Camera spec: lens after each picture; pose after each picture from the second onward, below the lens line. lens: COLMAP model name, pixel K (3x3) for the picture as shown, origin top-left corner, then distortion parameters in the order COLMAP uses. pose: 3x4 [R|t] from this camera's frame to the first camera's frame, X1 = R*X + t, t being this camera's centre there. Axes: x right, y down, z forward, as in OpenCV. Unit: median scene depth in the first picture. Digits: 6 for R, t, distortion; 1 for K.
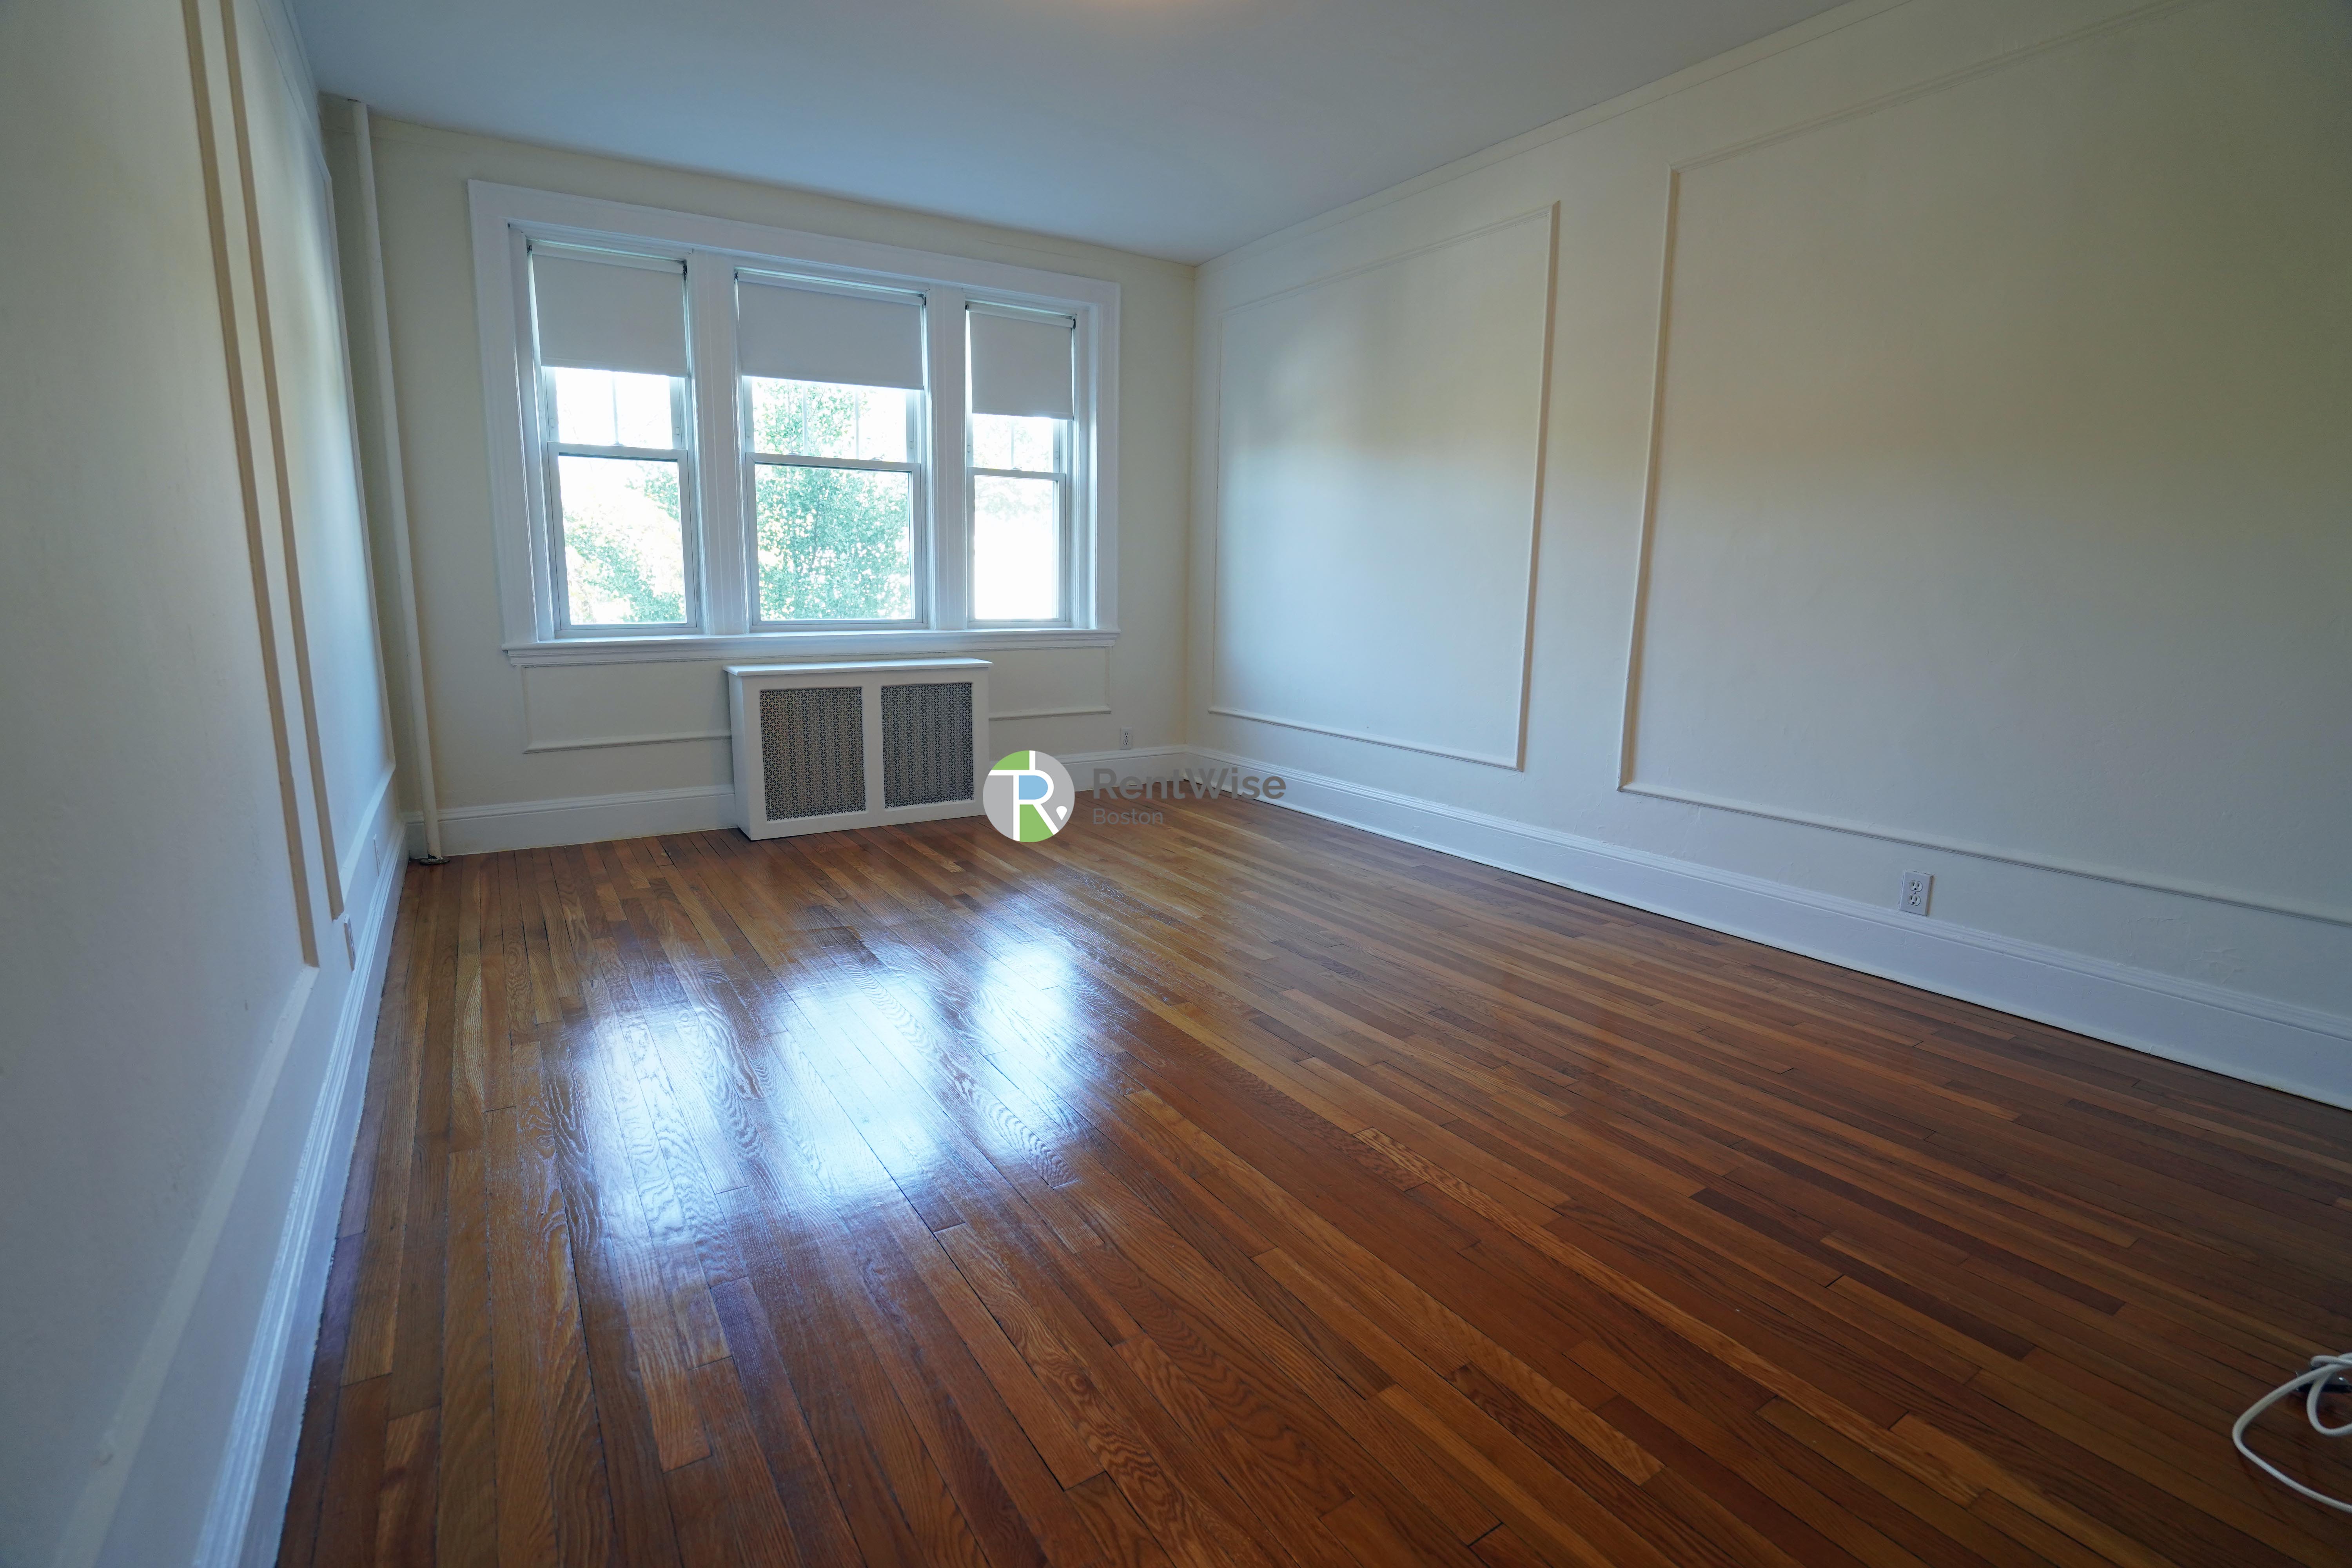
lens RADIAL K [[1097.3, 0, 1169.6], [0, 1097.3, 791.8], [0, 0, 1]] dist [-0.064001, 0.028626]
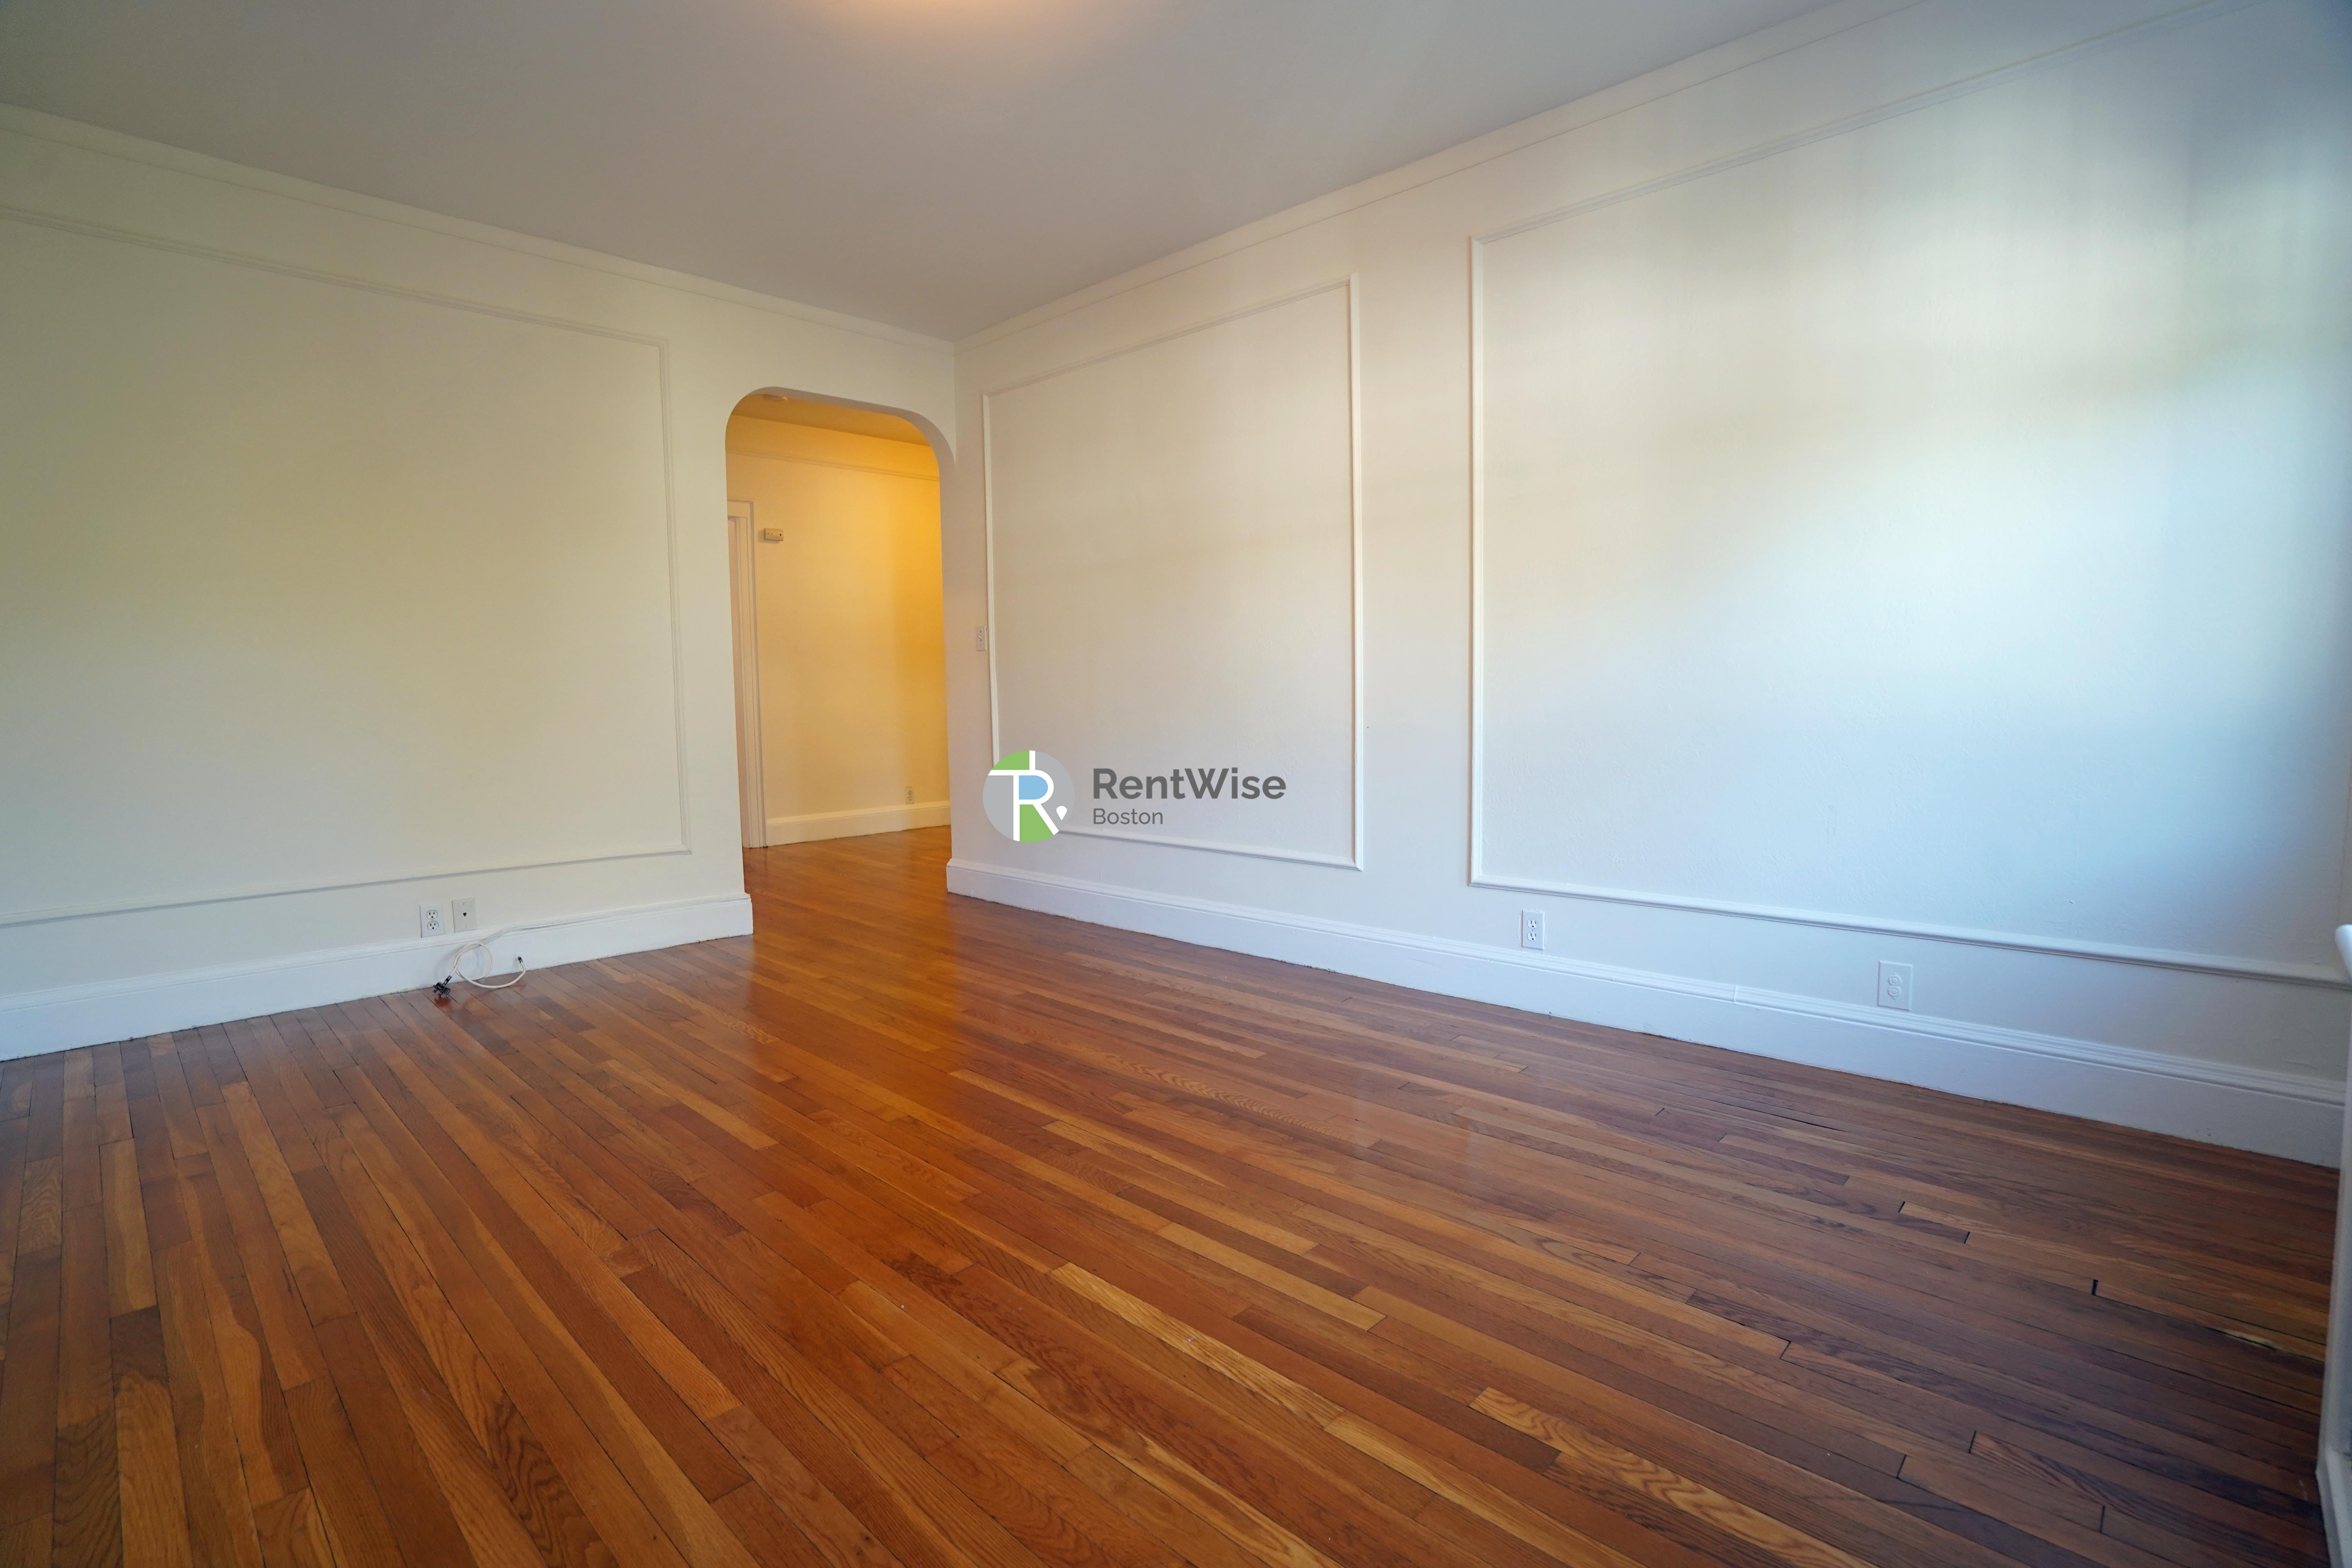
lens RADIAL K [[1097.3, 0, 1169.6], [0, 1097.3, 791.8], [0, 0, 1]] dist [-0.064001, 0.028626]
pose [[-0.972228, 0.027610, -0.232399, -0.004824], [-0.039126, 0.959866, 0.277718, -0.206480], [0.230740, 0.279098, -0.932128, 1.129195]]
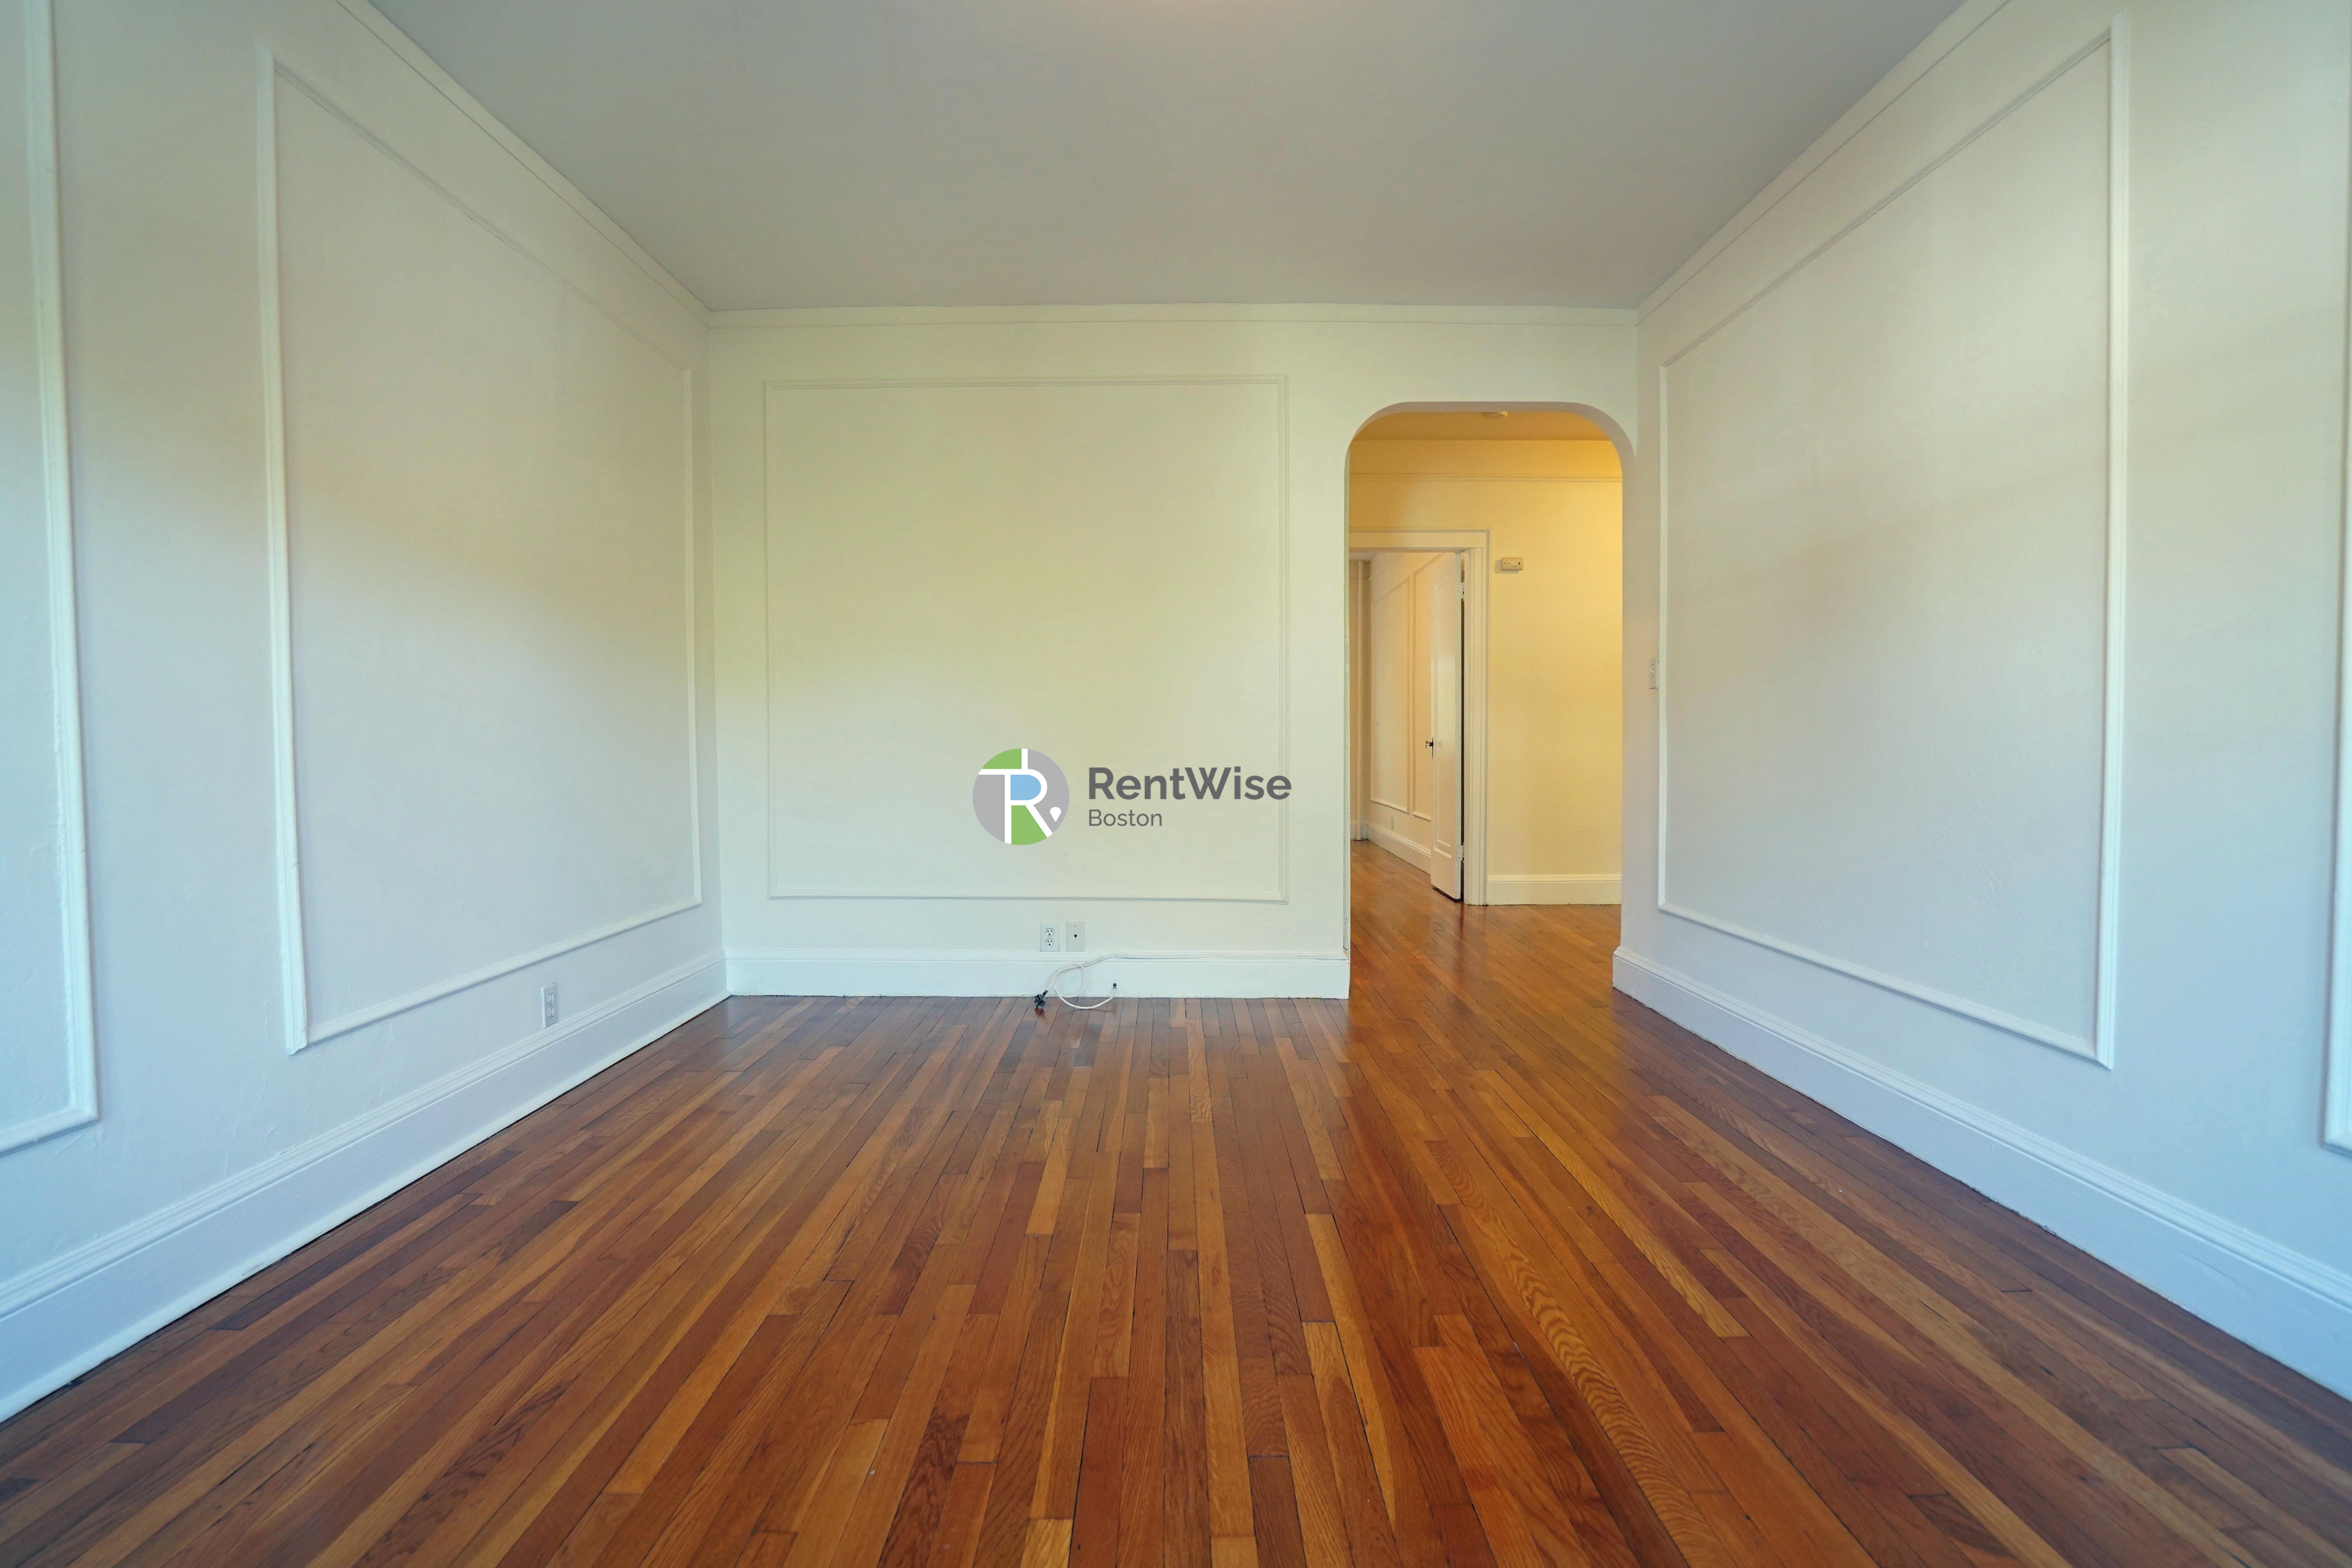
lens RADIAL K [[1155.6, 0, 1169.1], [0, 1155.6, 784.7], [0, 0, 1]] dist [-0.068139, 0.029960]
pose [[-0.842296, -0.027656, 0.538305, -0.250154], [0.099358, 0.973603, 0.205488, -0.178719], [-0.529778, 0.226567, -0.817314, 0.978493]]
